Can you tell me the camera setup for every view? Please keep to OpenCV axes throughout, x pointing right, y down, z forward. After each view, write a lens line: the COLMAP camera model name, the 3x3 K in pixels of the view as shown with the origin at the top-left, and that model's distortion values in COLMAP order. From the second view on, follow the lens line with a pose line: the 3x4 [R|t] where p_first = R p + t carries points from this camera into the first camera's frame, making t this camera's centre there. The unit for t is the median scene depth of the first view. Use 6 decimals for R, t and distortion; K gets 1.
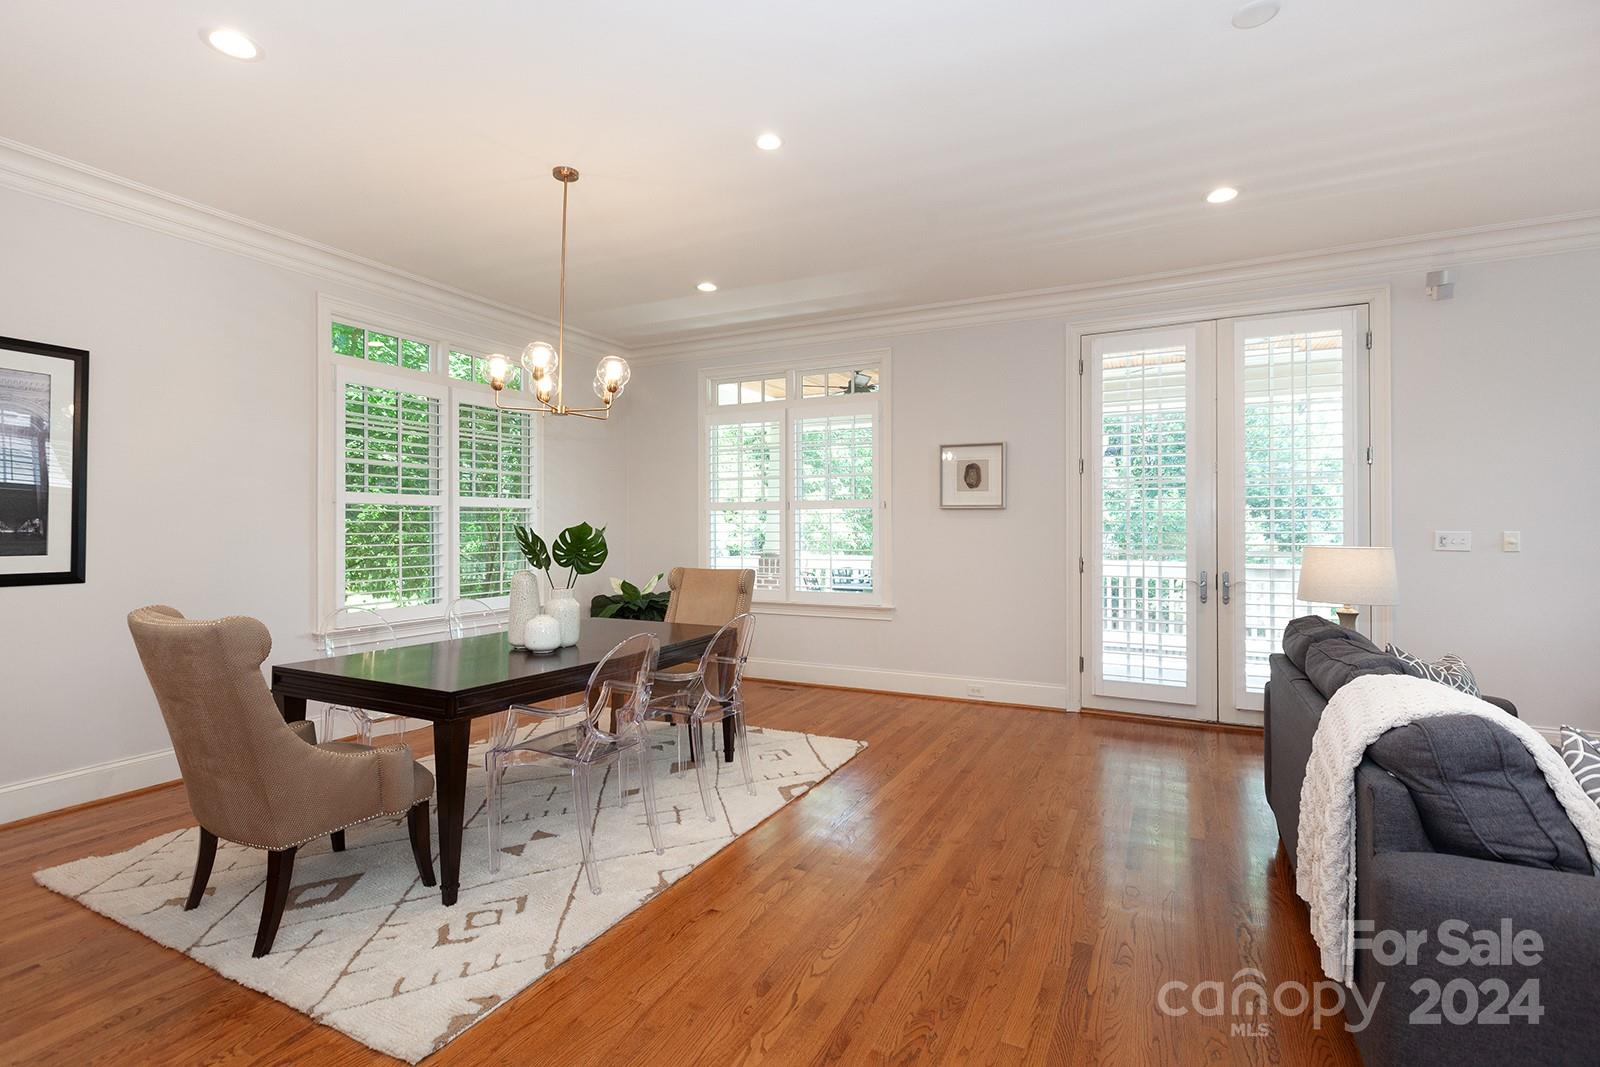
lens RADIAL K [[747.7, 0, 806.8], [0, 747.7, 518.4], [0, 0, 1]] dist [-0.001712, -0.000767]
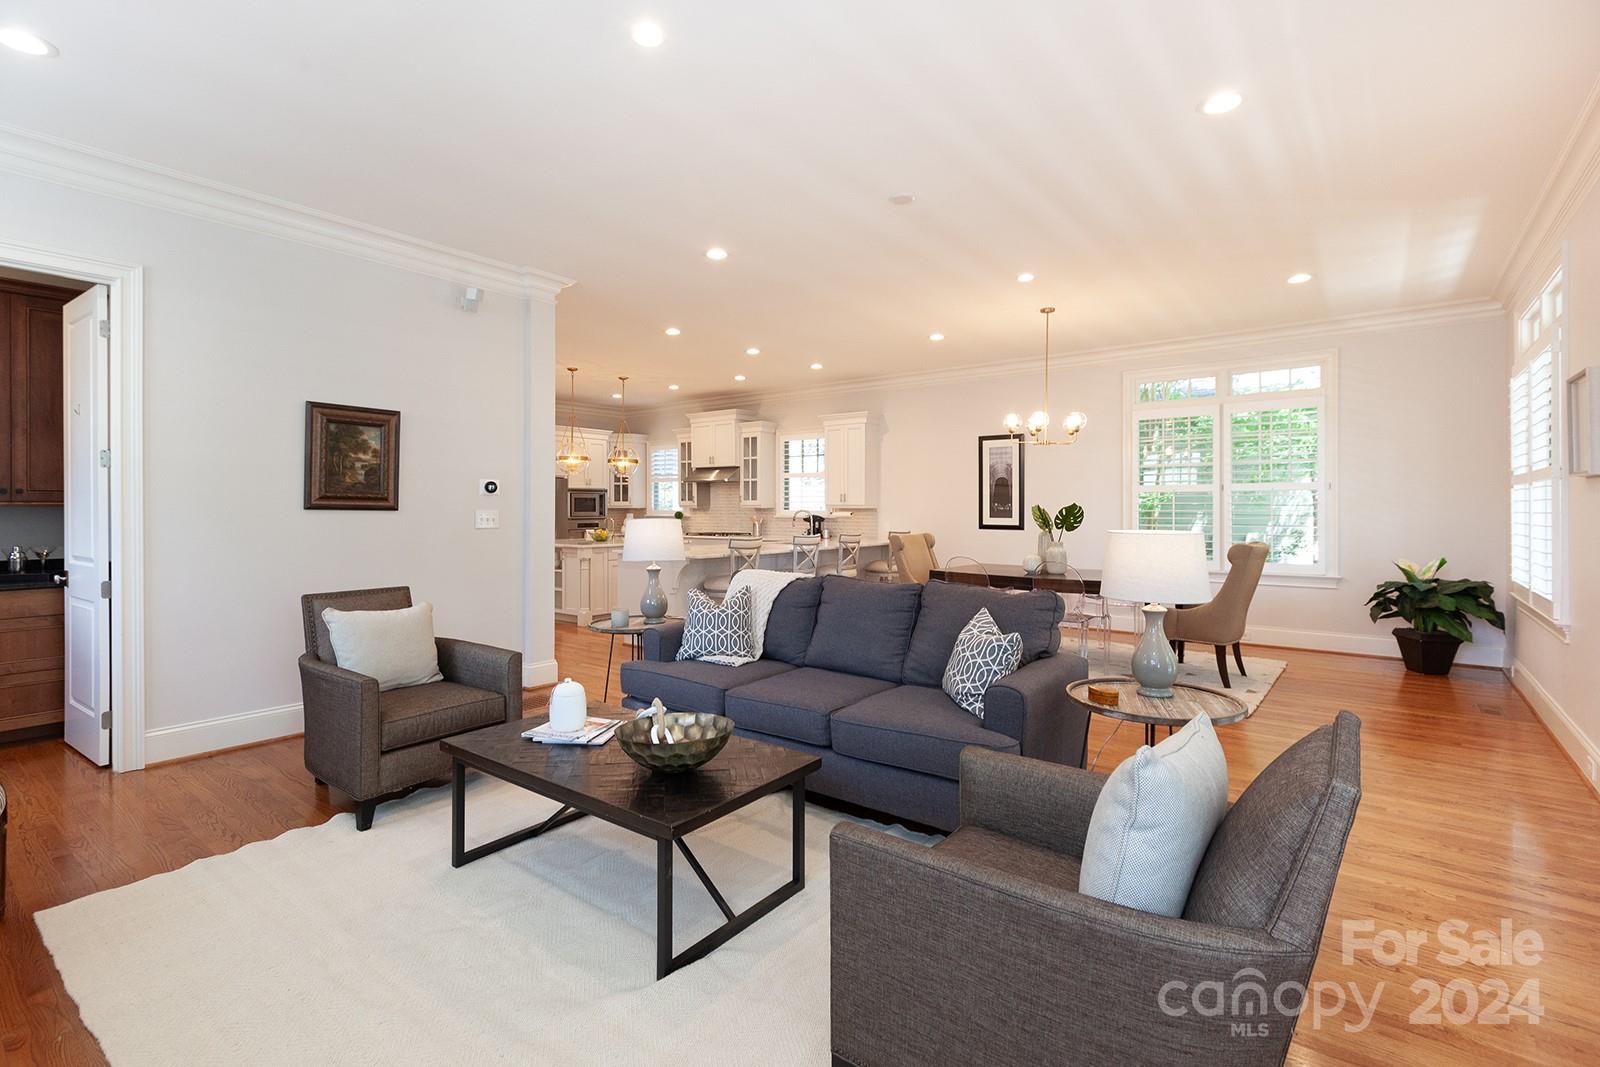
lens RADIAL K [[747.7, 0, 806.8], [0, 747.7, 518.4], [0, 0, 1]] dist [-0.001712, -0.000767]
pose [[-0.192519, 0.015253, -0.981175, 1.787760], [0.007827, 0.999871, 0.014008, 0.010803], [0.981262, -0.004982, -0.192614, 0.901748]]
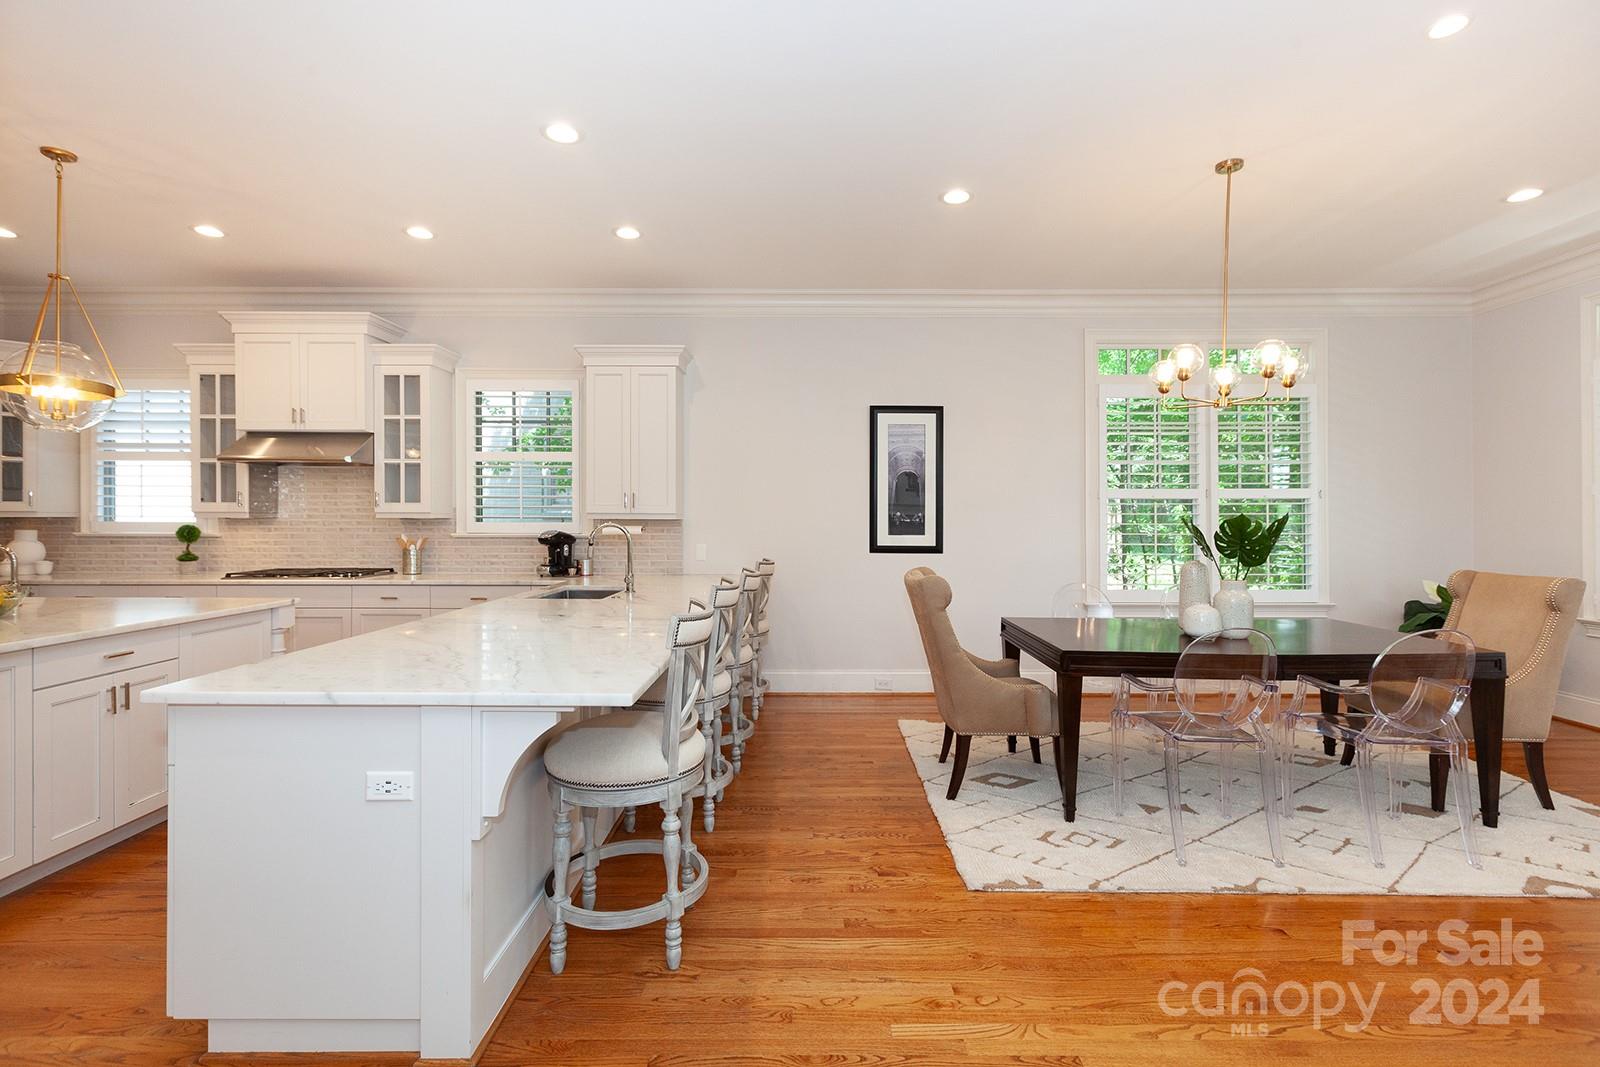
lens RADIAL K [[747.7, 0, 806.8], [0, 747.7, 518.4], [0, 0, 1]] dist [-0.001712, -0.000767]
pose [[0.438195, 0.001894, -0.898878, 0.379770], [0.003289, 0.999988, 0.003710, 0.006581], [0.898874, -0.004582, 0.438183, 0.057349]]
